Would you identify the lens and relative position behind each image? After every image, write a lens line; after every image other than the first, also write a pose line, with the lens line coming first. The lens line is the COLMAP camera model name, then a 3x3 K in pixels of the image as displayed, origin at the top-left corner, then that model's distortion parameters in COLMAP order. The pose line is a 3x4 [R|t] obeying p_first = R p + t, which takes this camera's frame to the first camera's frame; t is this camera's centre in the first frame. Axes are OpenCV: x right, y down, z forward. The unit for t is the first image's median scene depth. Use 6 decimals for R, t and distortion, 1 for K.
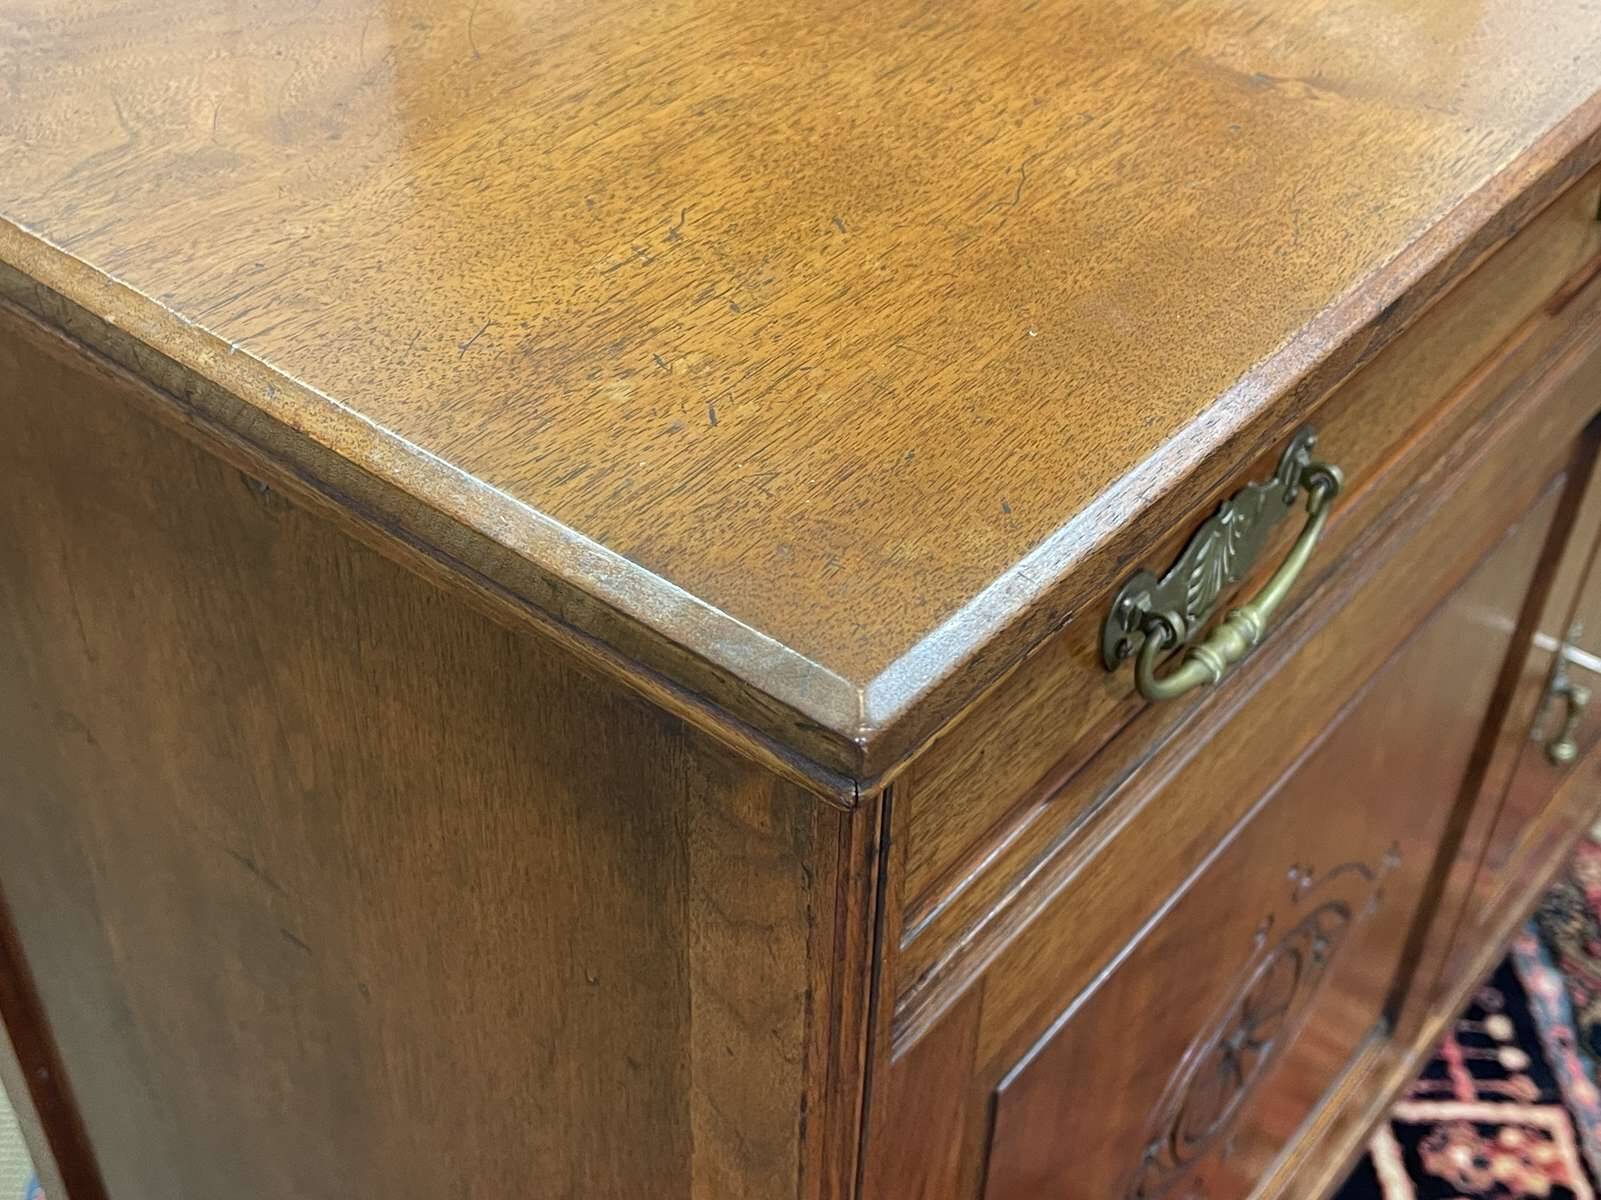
lens RADIAL K [[1976.4, 0, 819.9], [0, 1976.4, 587.8], [0, 0, 1]] dist [0.121244, -0.371433]
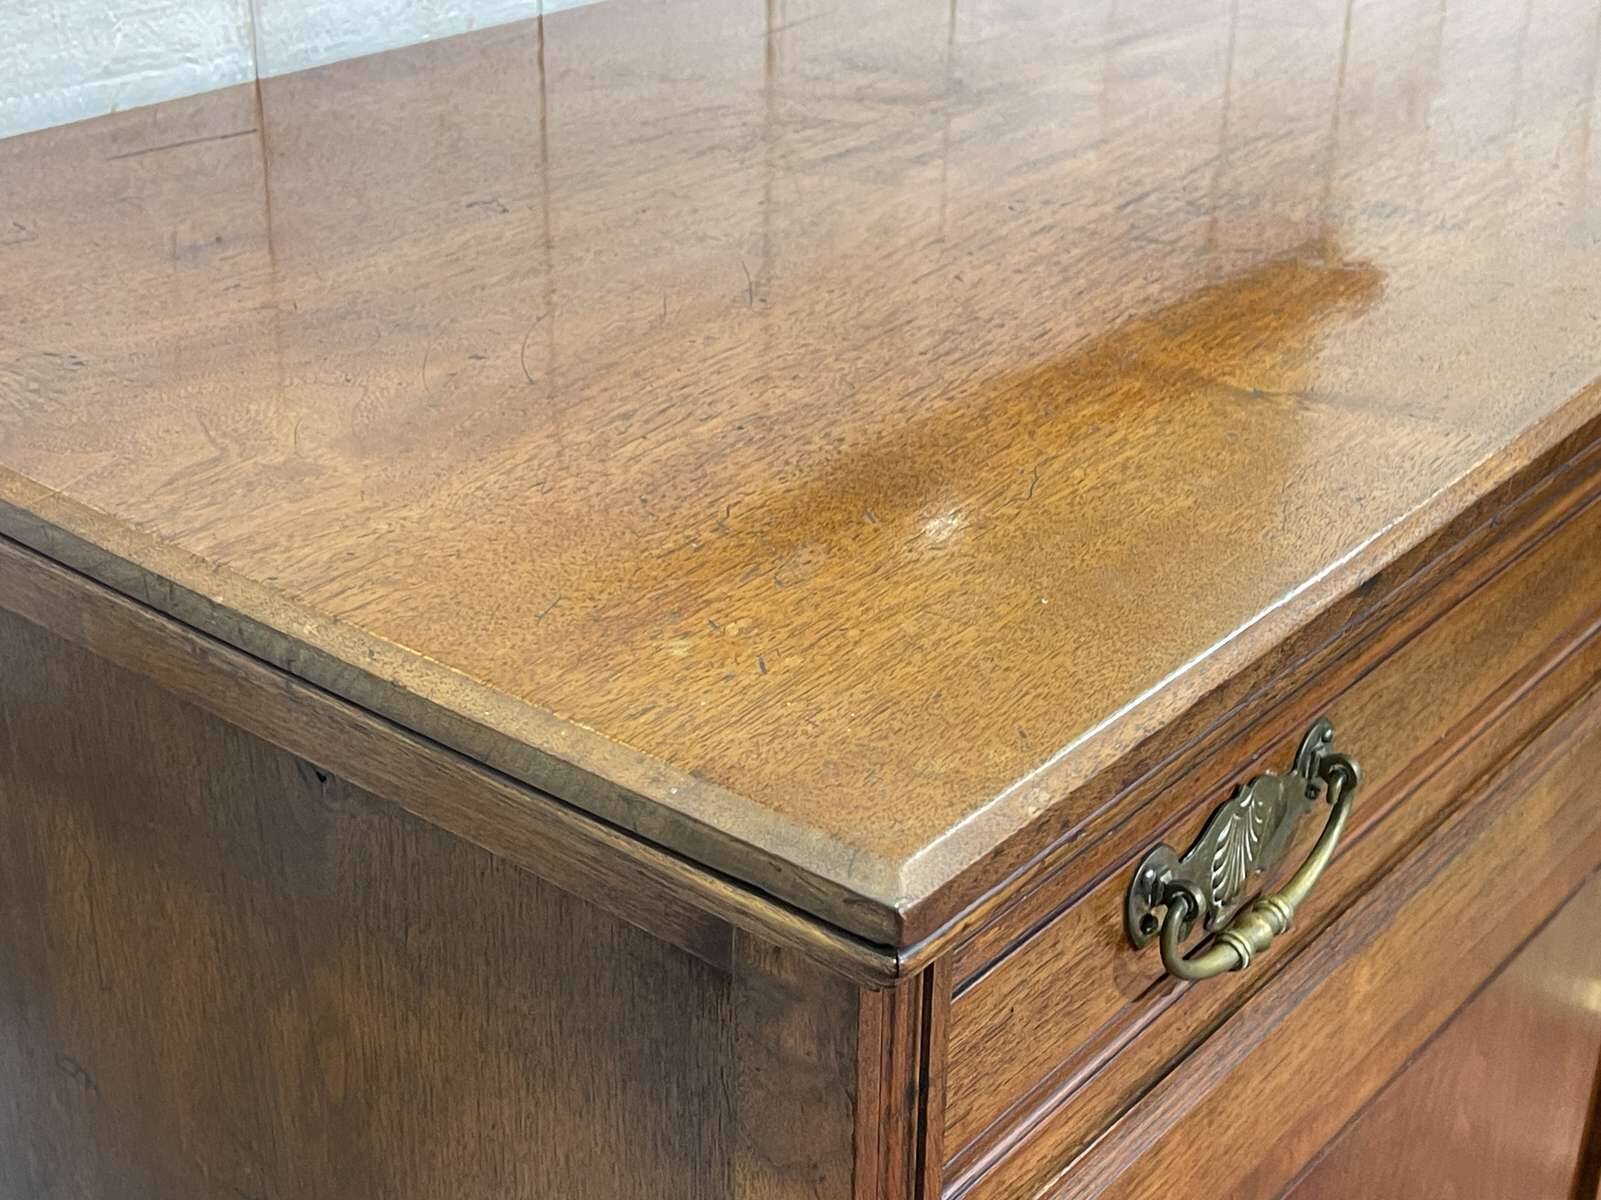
lens RADIAL K [[2323.4, 0, 827.1], [0, 2323.4, 568.8], [0, 0, 1]] dist [0.261108, -0.944907]
pose [[0.999943, -0.010610, -0.001467, -0.012089], [0.010105, 0.979871, -0.199377, 0.102577], [0.003553, 0.199350, 0.979922, -0.262493]]
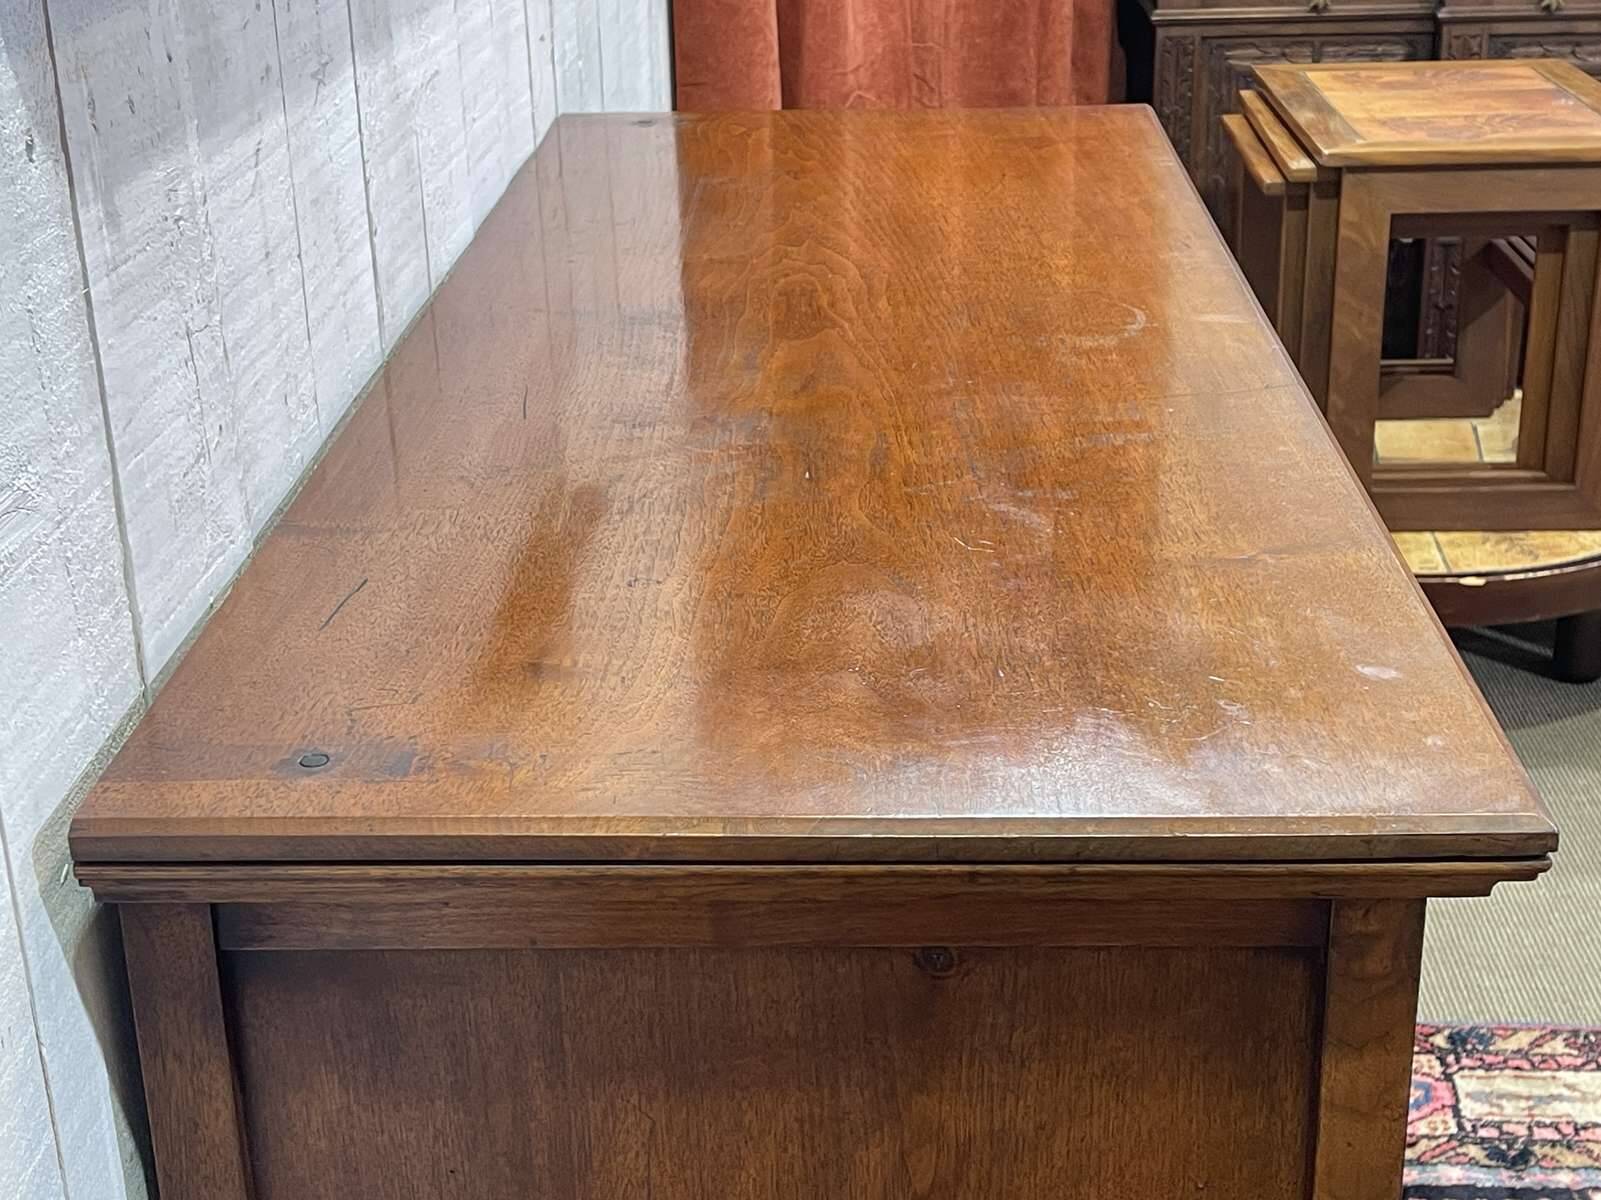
lens RADIAL K [[2323.4, 0, 827.1], [0, 2323.4, 568.8], [0, 0, 1]] dist [0.261108, -0.944907]
pose [[0.795020, -0.275629, 0.540344, -1.408727], [0.409912, 0.900743, -0.143643, -0.108455], [-0.447119, 0.335693, 0.829093, -0.659478]]
